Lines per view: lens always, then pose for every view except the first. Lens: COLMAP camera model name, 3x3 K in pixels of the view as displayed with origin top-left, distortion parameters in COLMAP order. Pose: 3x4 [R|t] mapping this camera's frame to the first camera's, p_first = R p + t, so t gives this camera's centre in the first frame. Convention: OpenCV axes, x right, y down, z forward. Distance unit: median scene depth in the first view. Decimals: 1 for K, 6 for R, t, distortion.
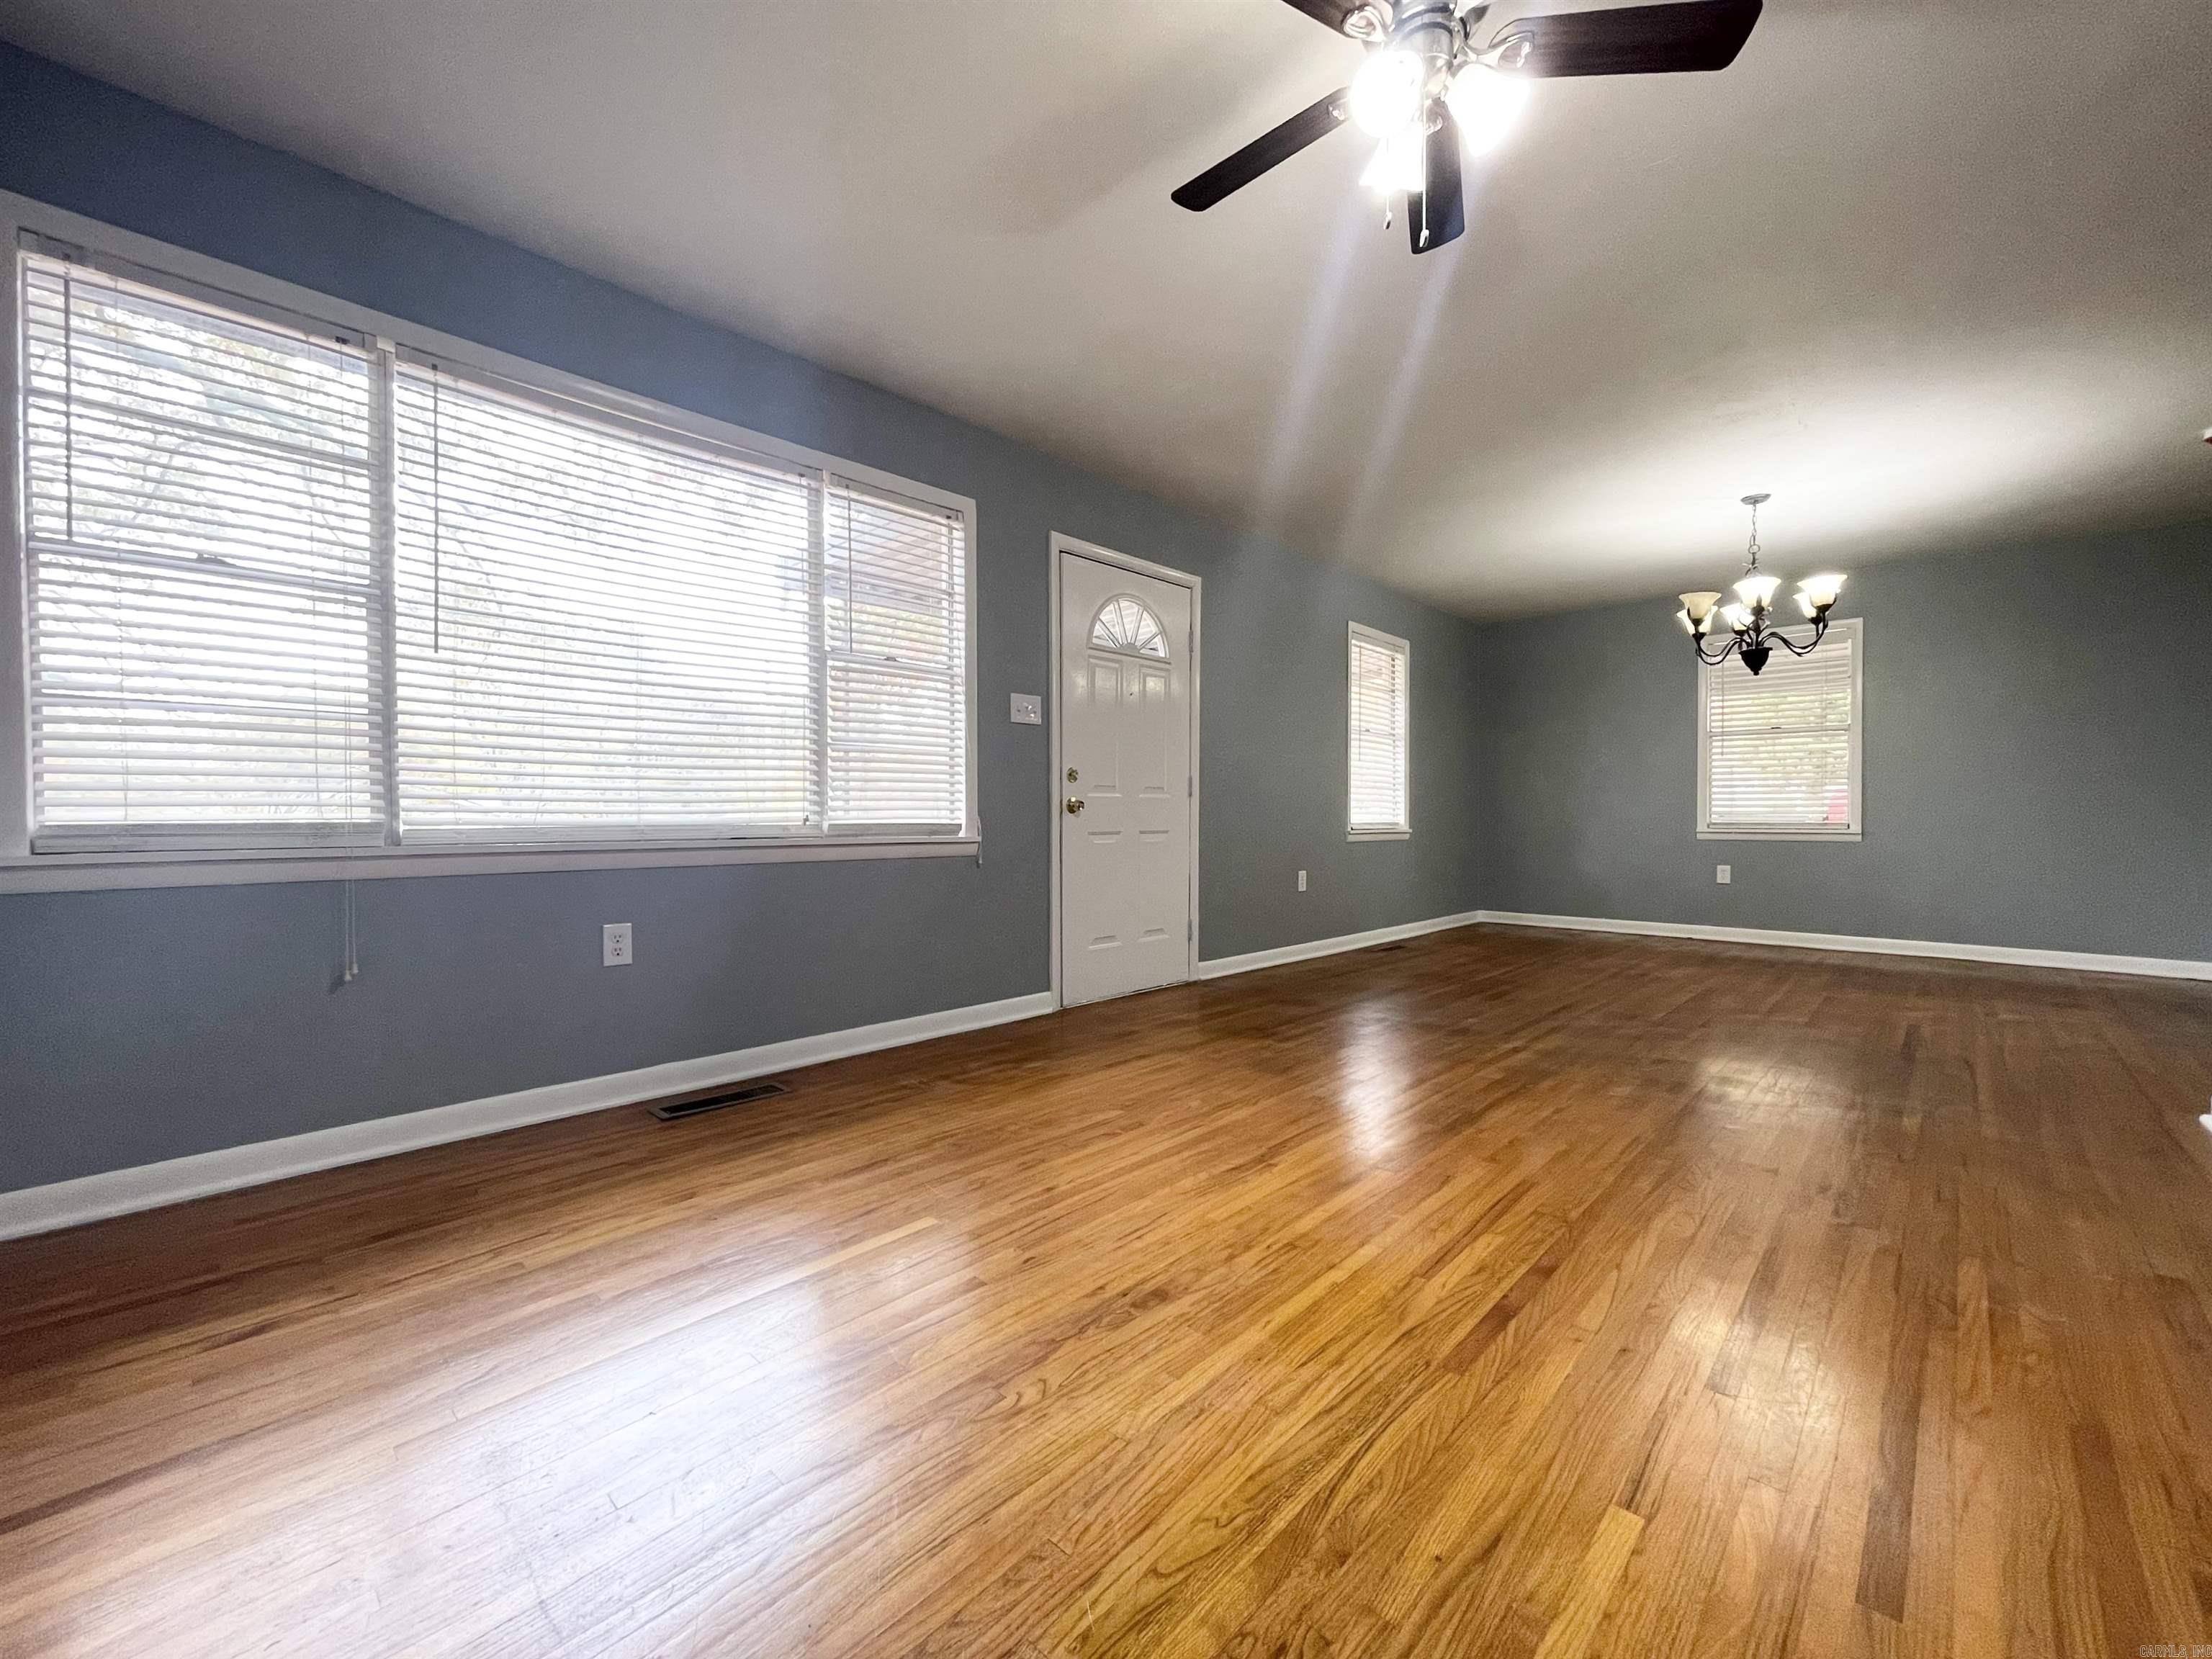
lens RADIAL K [[931.8, 0, 1106.9], [0, 931.8, 823.6], [0, 0, 1]] dist [0.000511, 0.000360]
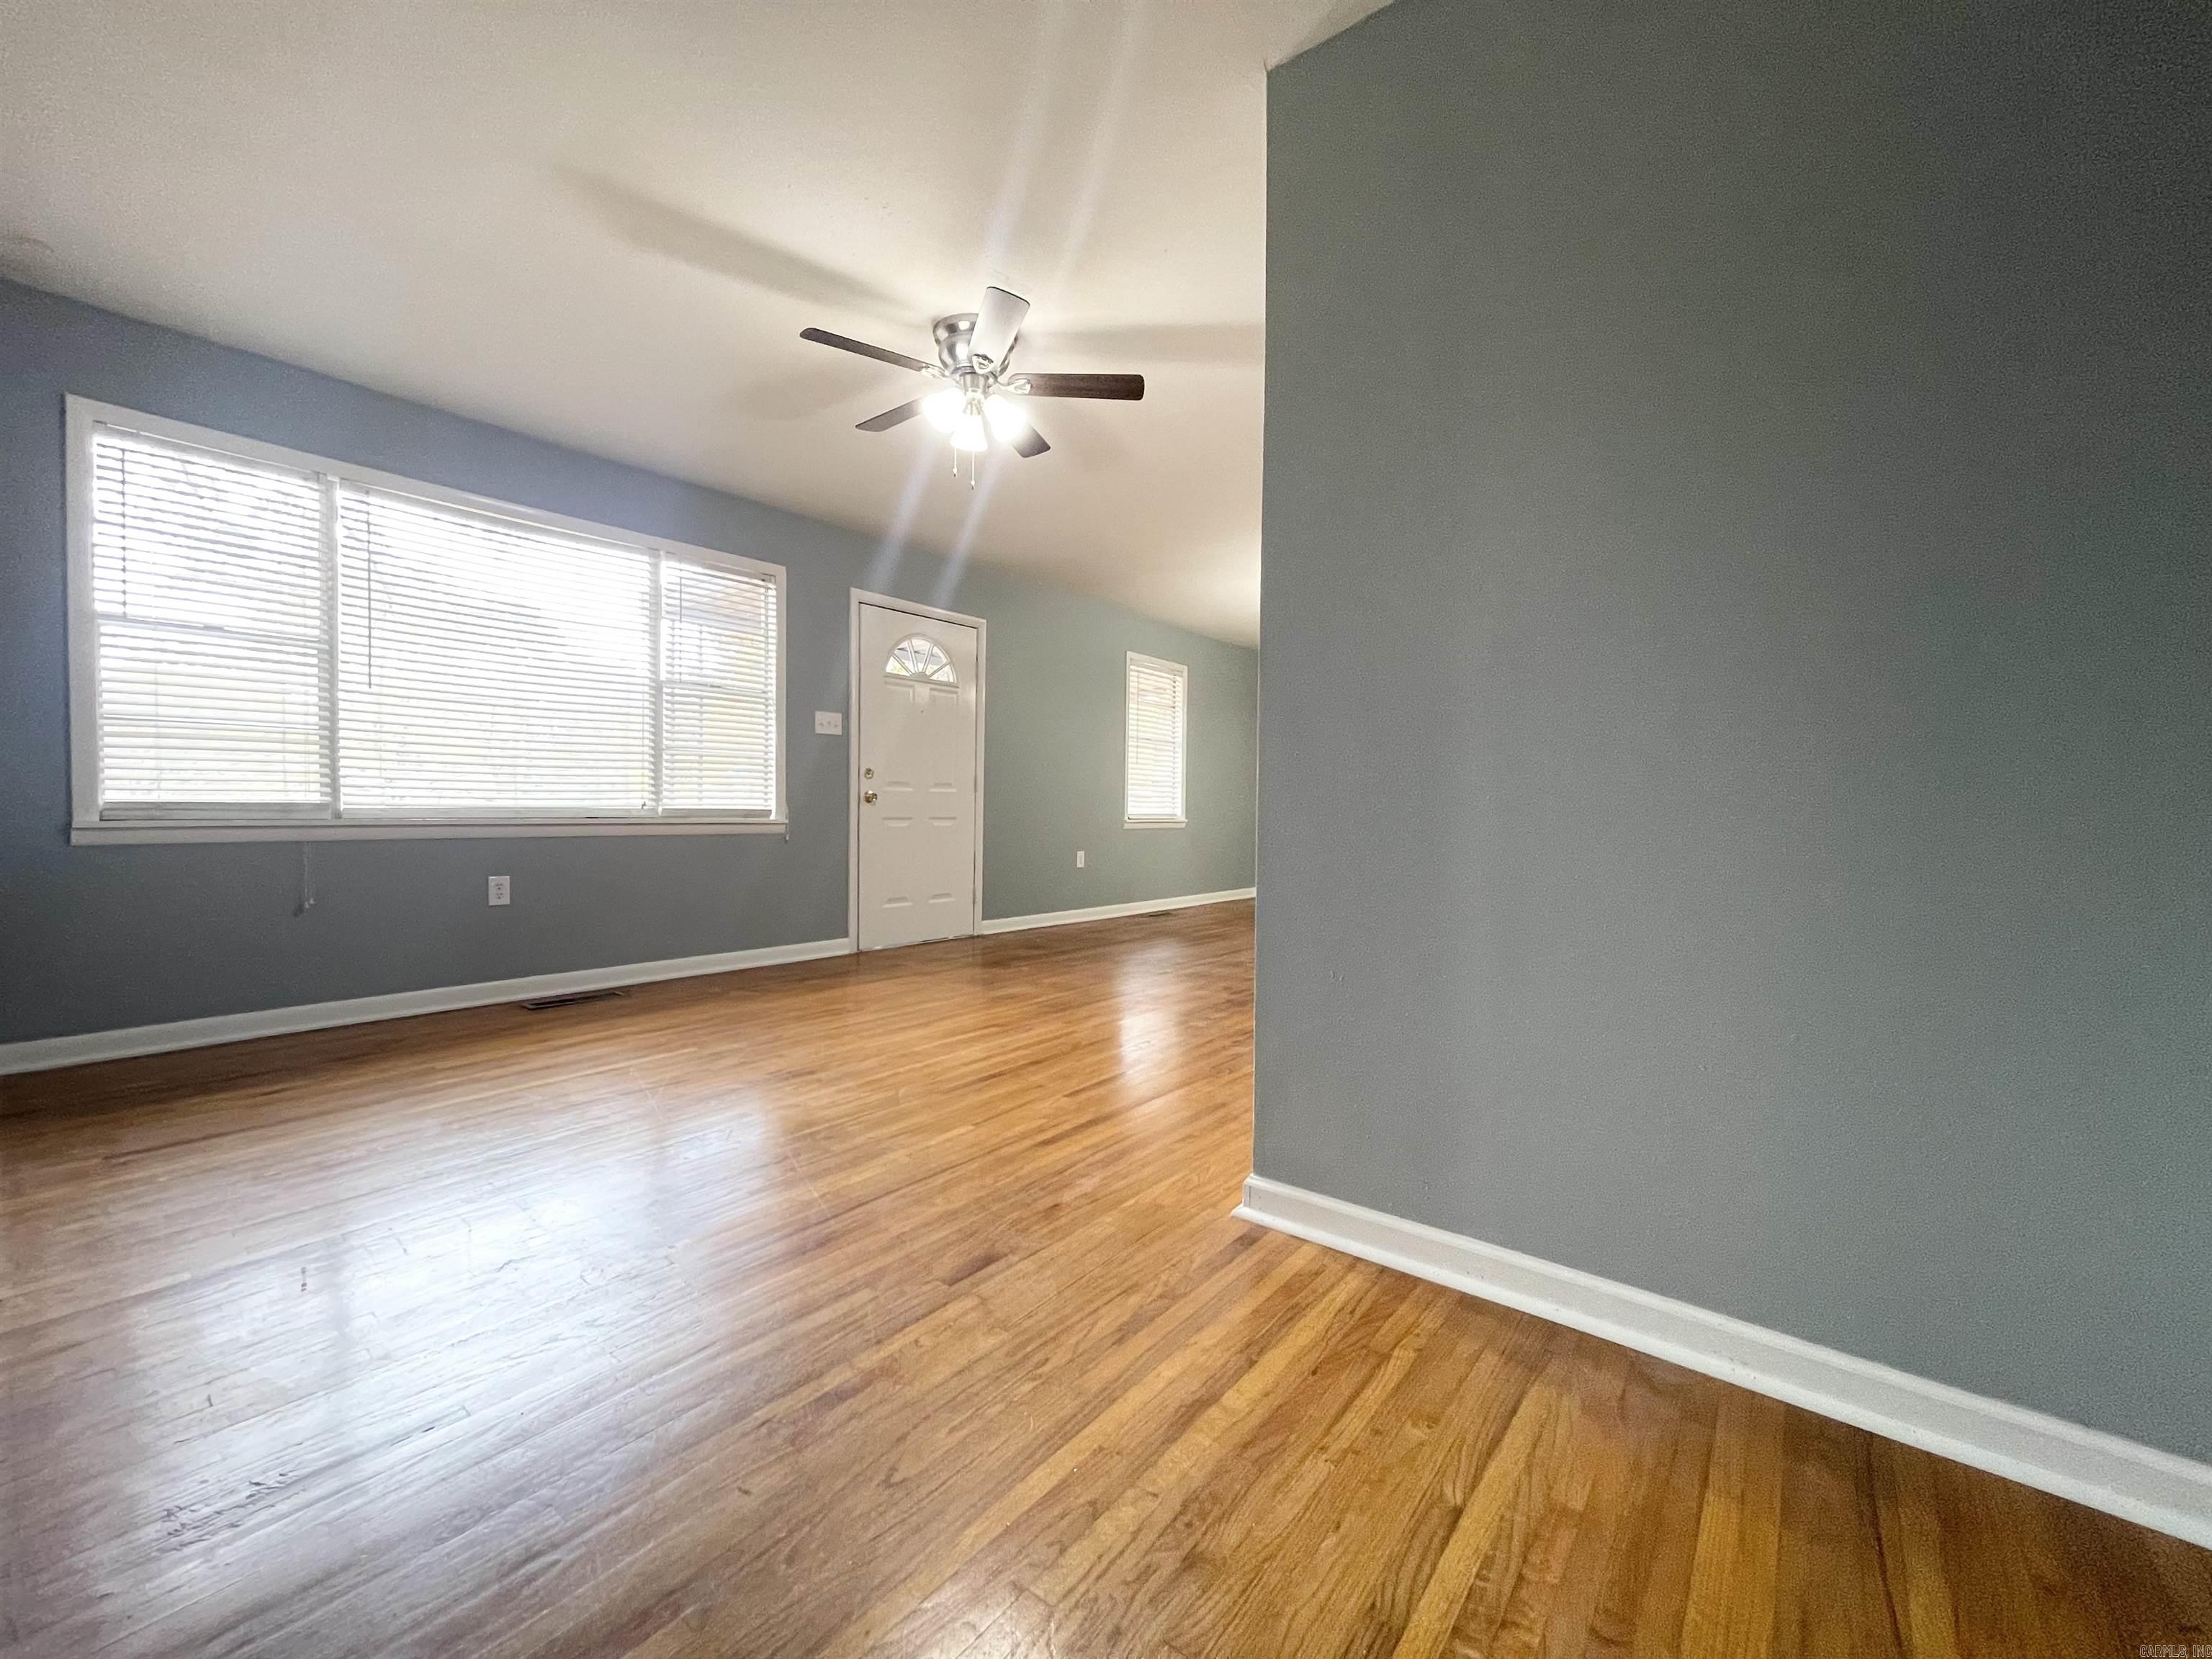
lens RADIAL K [[926.9, 0, 1115.7], [0, 926.9, 829.2], [0, 0, 1]] dist [-0.011505, 0.008086]
pose [[0.995380, 0.013498, 0.095059, 0.220757], [-0.015268, 0.999723, 0.017915, -0.003514], [-0.094791, -0.019283, 0.995310, -0.391690]]
